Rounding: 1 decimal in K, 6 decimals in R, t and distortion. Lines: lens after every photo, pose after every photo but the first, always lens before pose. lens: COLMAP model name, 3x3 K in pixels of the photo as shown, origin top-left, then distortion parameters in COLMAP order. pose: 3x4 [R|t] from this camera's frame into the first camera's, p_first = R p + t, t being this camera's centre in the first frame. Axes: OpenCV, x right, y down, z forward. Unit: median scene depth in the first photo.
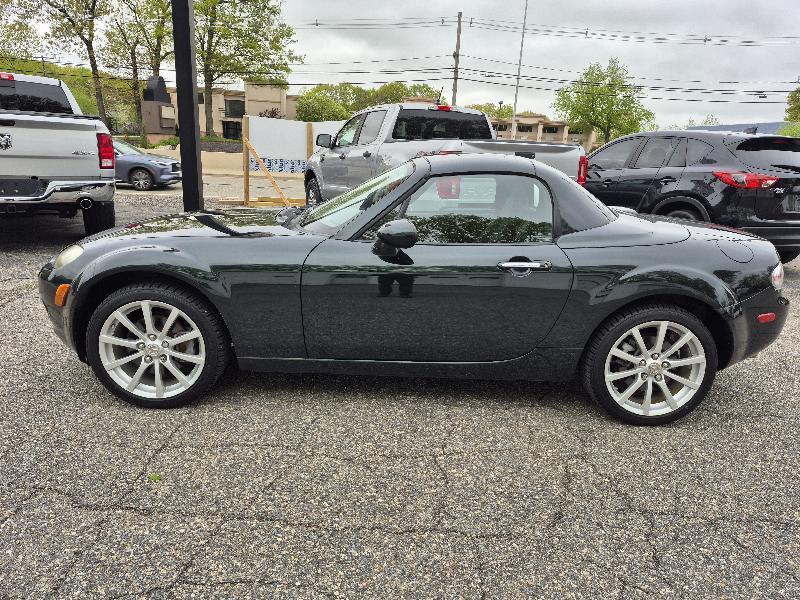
lens RADIAL K [[558.6, 0, 402.2], [0, 558.6, 298.3], [0, 0, 1]] dist [0.028751, -0.021611]
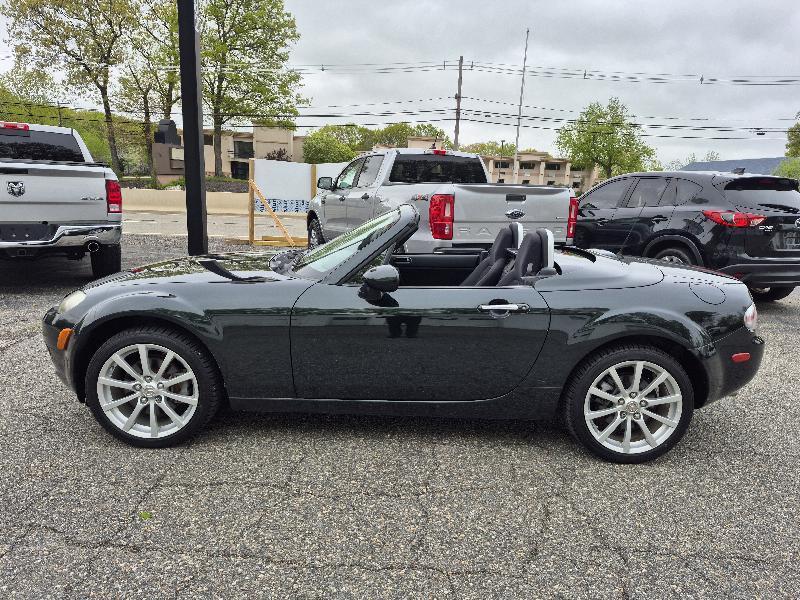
lens RADIAL K [[558.6, 0, 401.8], [0, 558.6, 299.6], [0, 0, 1]] dist [0.028751, -0.021611]
pose [[0.999910, -0.006150, -0.011953, 0.027834], [0.005410, 0.998127, -0.060929, -0.008062], [0.012305, 0.060859, 0.998071, -0.032678]]
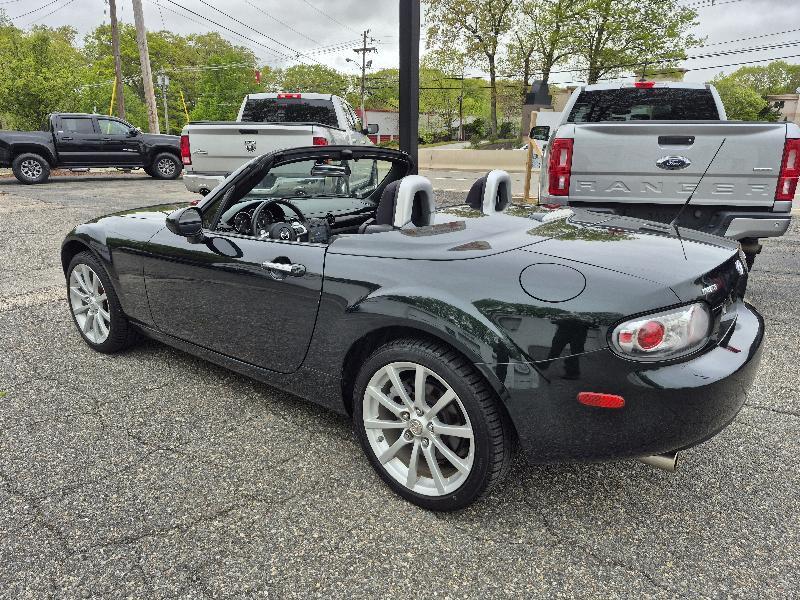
lens RADIAL K [[558.6, 0, 398.2], [0, 558.6, 292.6], [0, 0, 1]] dist [0.028751, -0.021611]
pose [[0.777820, 0.128024, -0.615309, 0.610119], [-0.132603, 0.990423, 0.038448, -0.051958], [0.614339, 0.051687, 0.787348, 0.293145]]
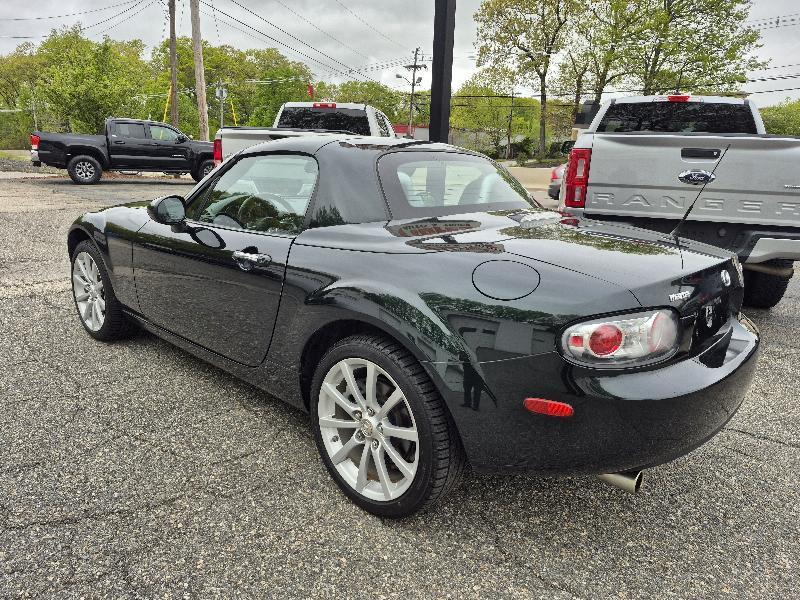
lens RADIAL K [[558.6, 0, 397.3], [0, 558.6, 294.3], [0, 0, 1]] dist [0.028751, -0.021611]
pose [[0.721375, 0.150723, -0.675944, 0.657021], [-0.181104, 0.983122, 0.025942, -0.044549], [0.668445, 0.103702, 0.736496, 0.358173]]
